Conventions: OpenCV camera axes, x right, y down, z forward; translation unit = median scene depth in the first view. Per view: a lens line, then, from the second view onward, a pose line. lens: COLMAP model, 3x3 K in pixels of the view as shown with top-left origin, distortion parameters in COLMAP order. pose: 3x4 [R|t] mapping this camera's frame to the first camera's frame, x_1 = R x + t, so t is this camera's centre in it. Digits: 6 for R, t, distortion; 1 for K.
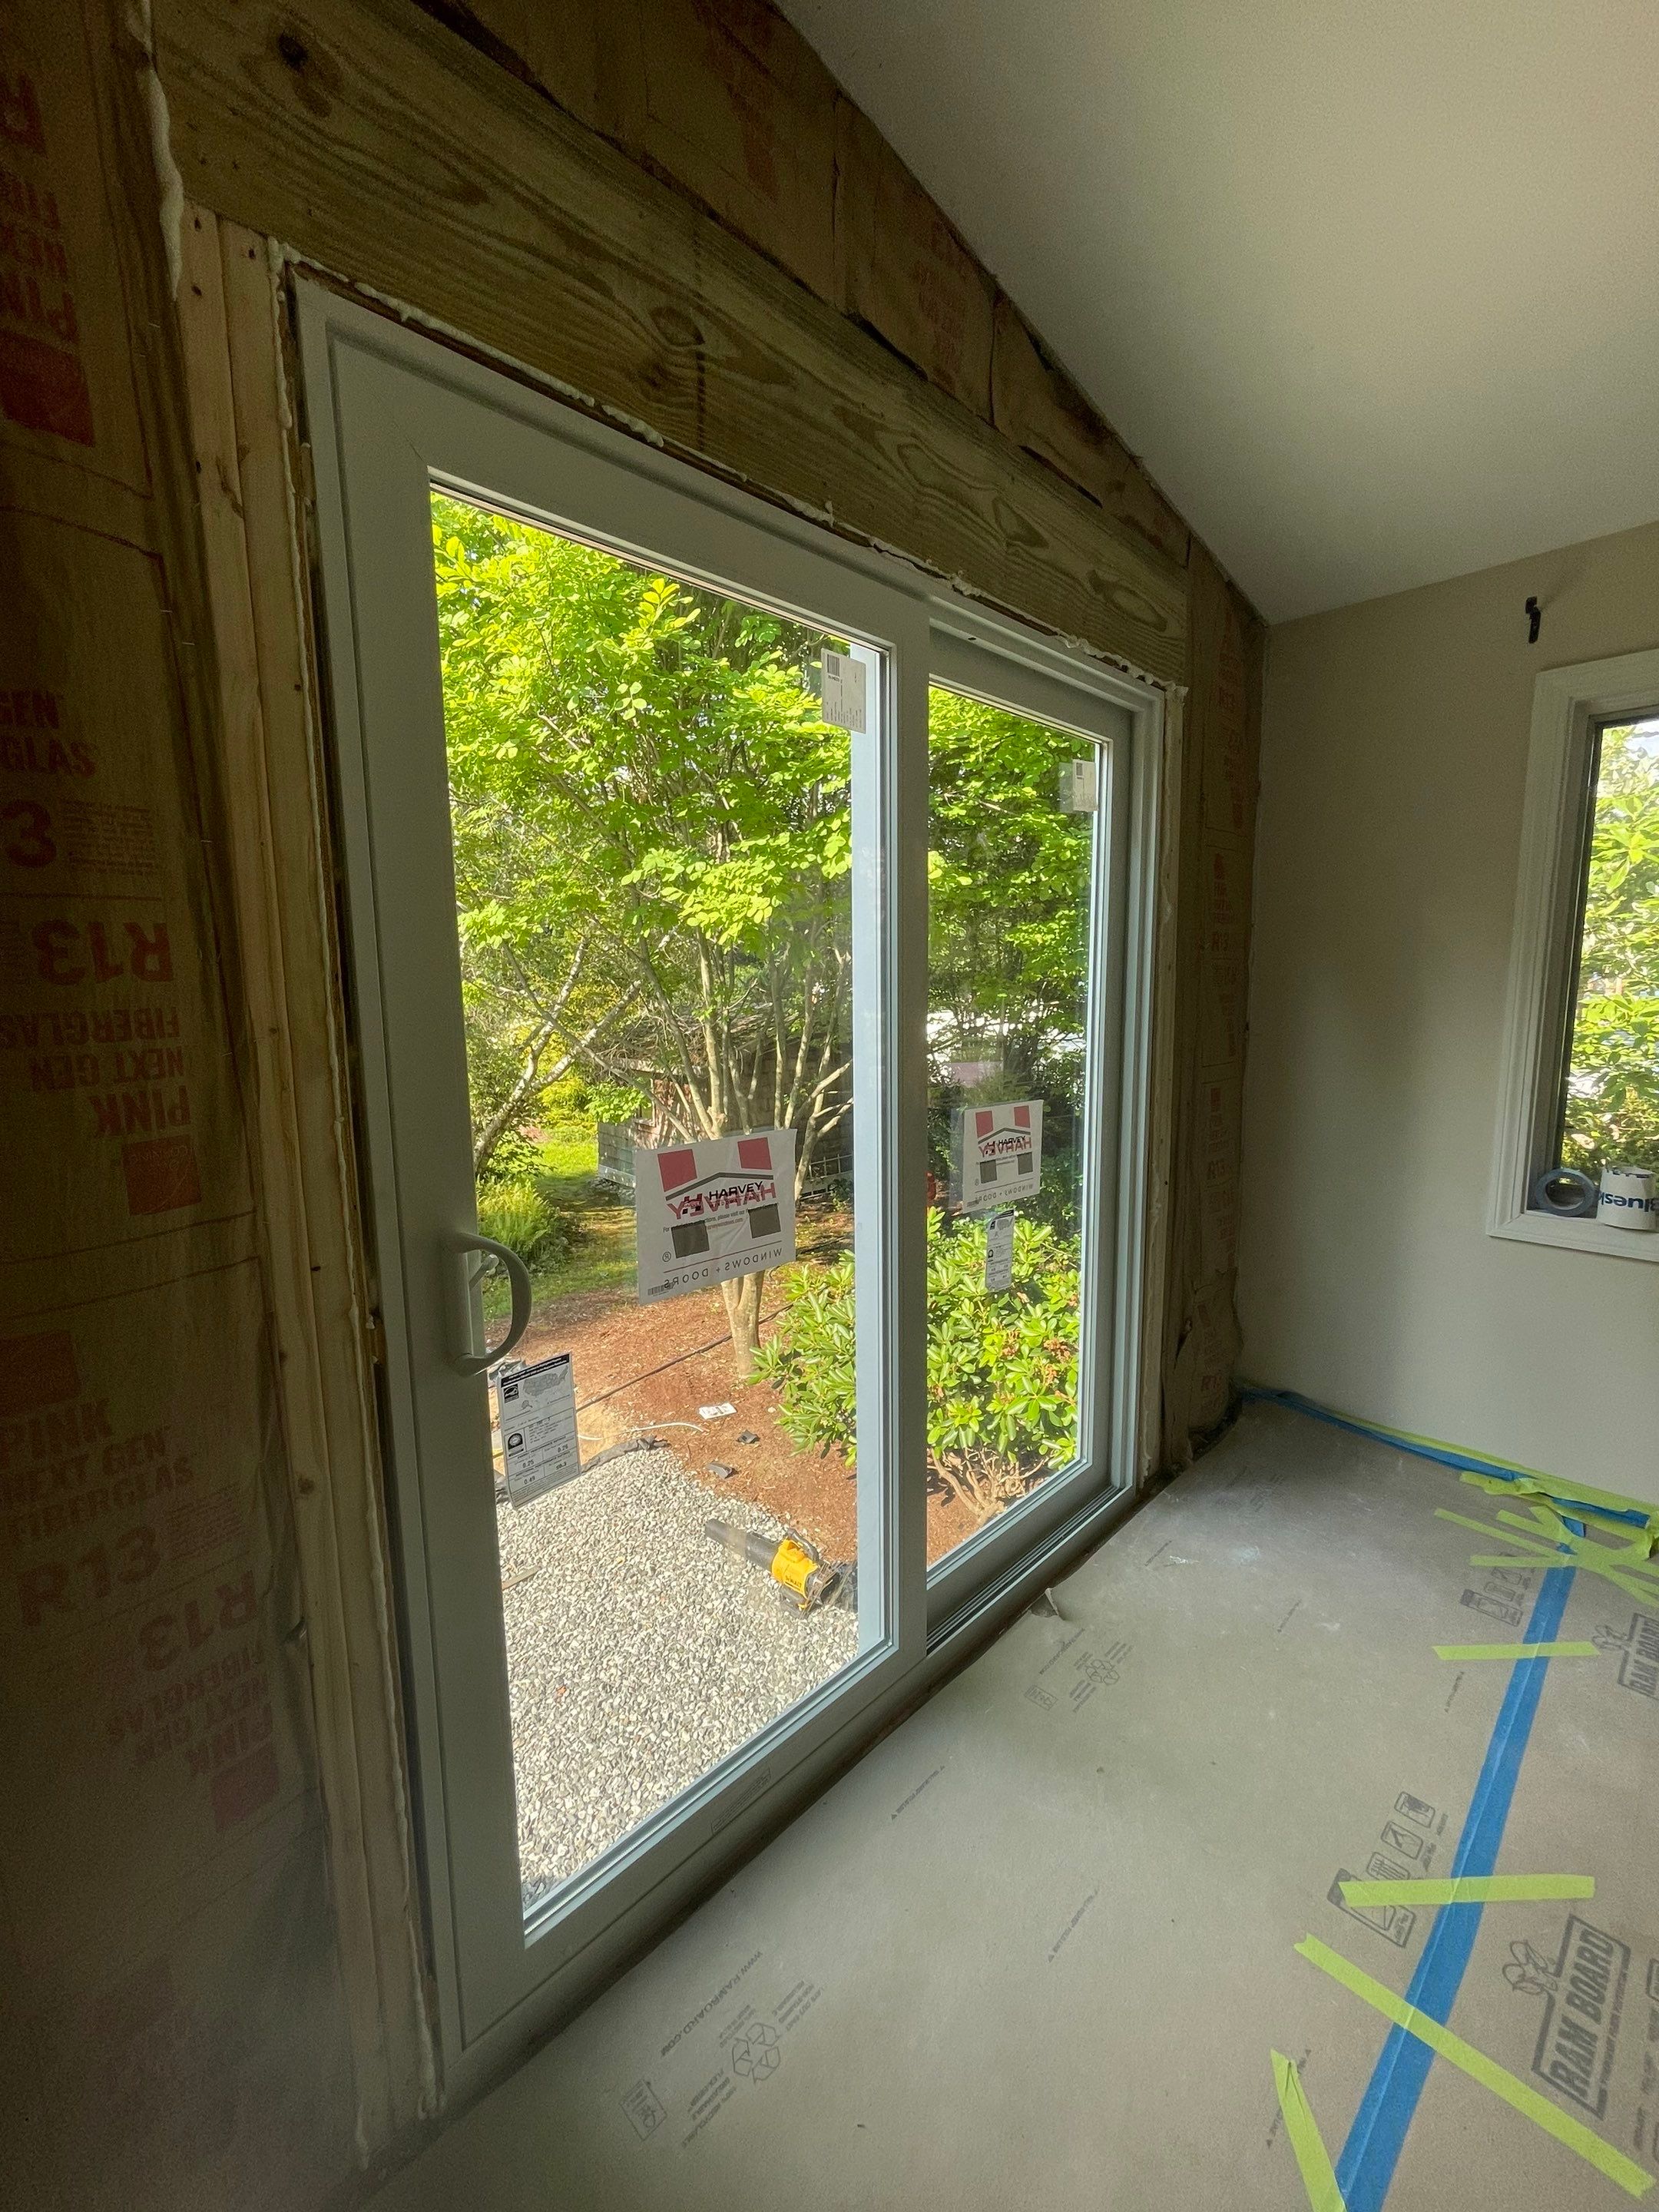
lens RADIAL K [[886.8, 0, 818.1], [0, 886.8, 1105.5], [0, 0, 1]] dist [0.000319, 0.000094]
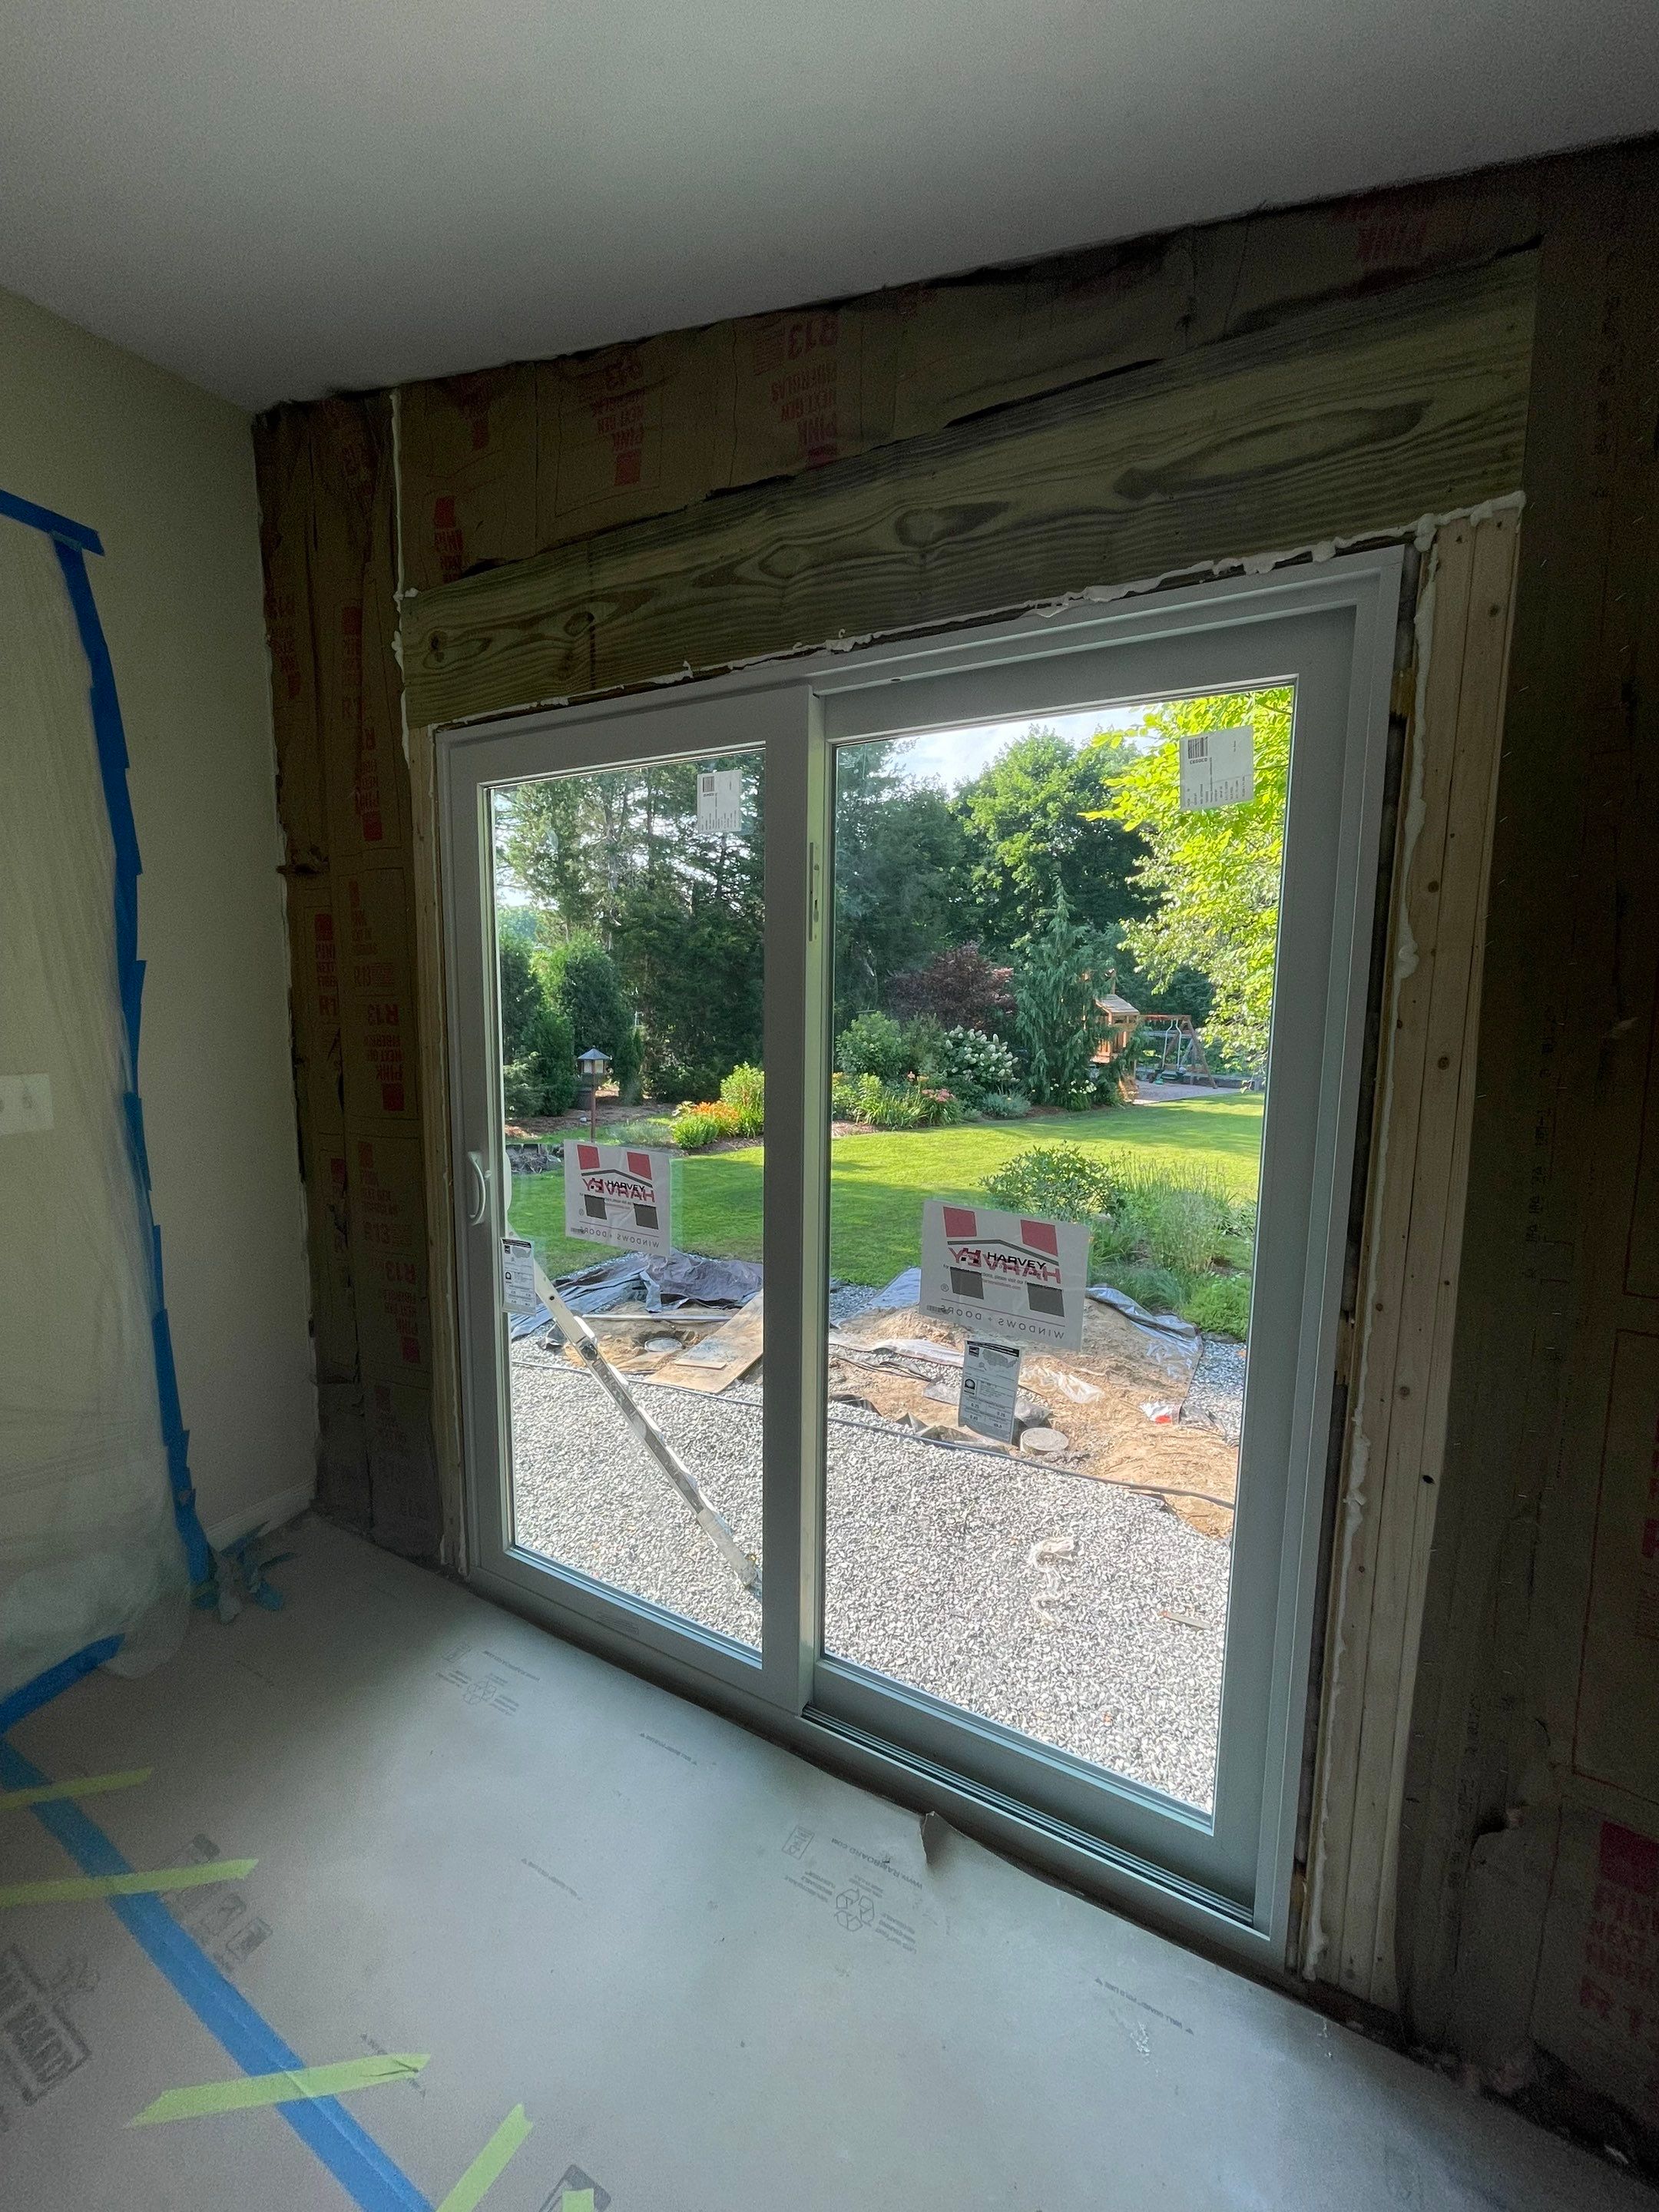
lens RADIAL K [[880.1, 0, 829.5], [0, 880.1, 1106.0], [0, 0, 1]] dist [-0.002255, -0.000148]
pose [[0.287449, 0.140128, -0.947490, 1.258483], [-0.151483, 0.983440, 0.099488, -0.208691], [0.945741, 0.114931, 0.303916, 0.840889]]
